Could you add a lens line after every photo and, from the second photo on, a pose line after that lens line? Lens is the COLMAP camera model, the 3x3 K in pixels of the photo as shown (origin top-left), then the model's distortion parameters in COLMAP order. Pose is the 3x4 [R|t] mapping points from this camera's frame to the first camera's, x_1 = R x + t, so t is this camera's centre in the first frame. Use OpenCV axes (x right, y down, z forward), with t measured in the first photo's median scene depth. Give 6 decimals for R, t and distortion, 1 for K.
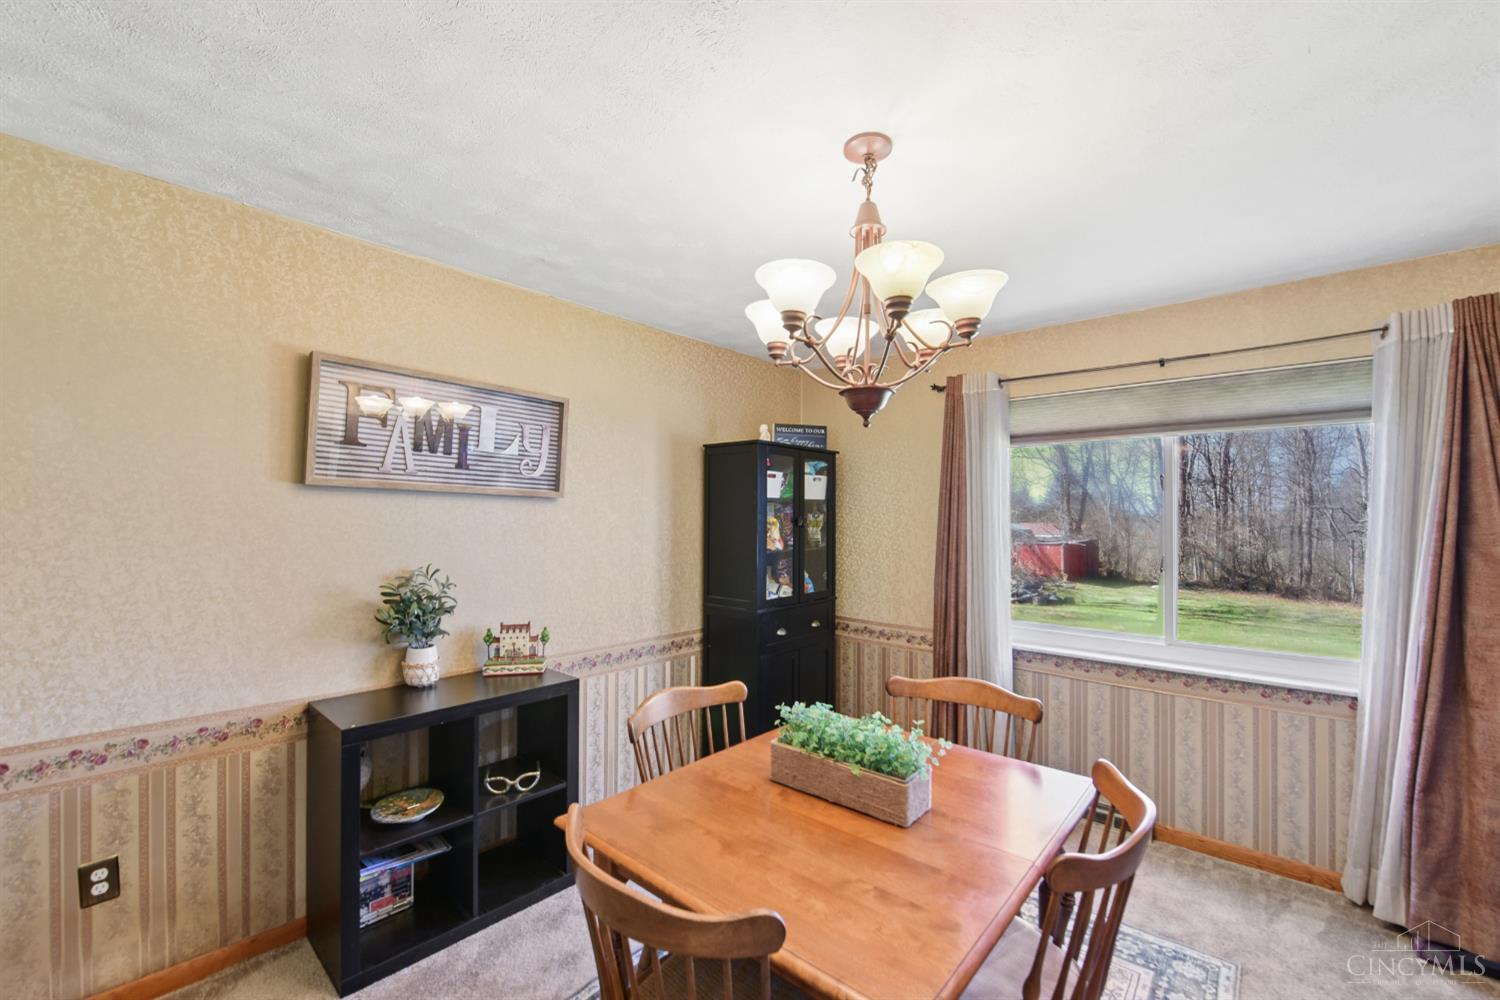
lens RADIAL K [[611.2, 0, 748.5], [0, 611.2, 507.7], [0, 0, 1]] dist [-0.017578, -0.000707]
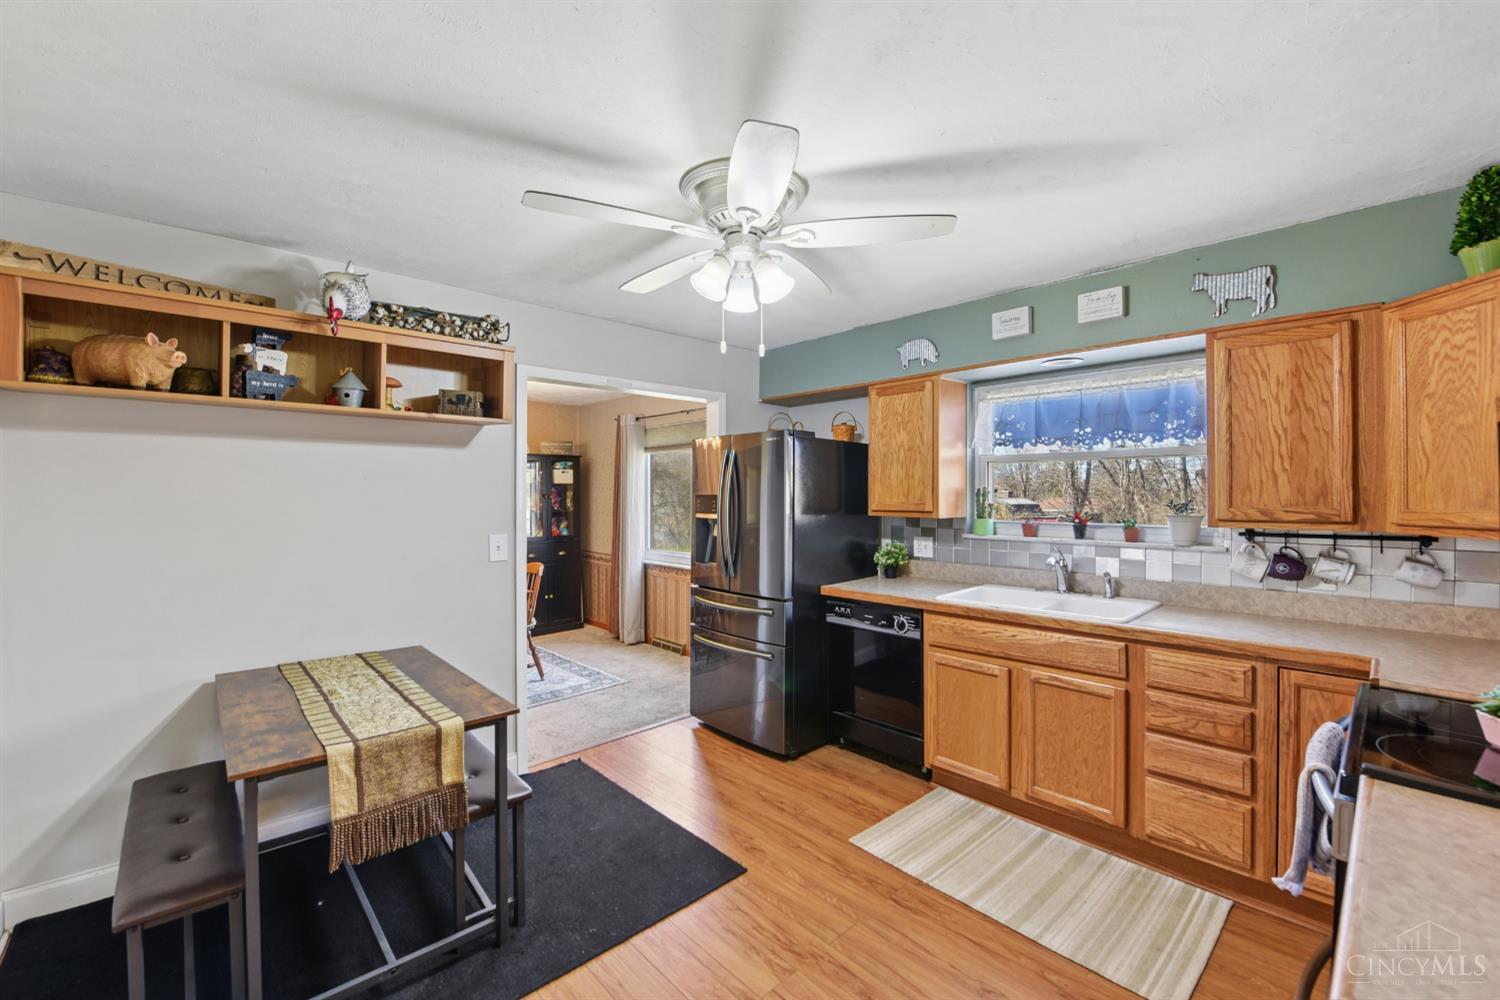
lens RADIAL K [[611.2, 0, 751.2], [0, 611.2, 497.9], [0, 0, 1]] dist [-0.017578, -0.000707]
pose [[0.996076, -0.003829, -0.088415, 0.908258], [0.004940, 0.999911, 0.012354, 0.011431], [0.088360, -0.012742, 0.996007, -0.807750]]
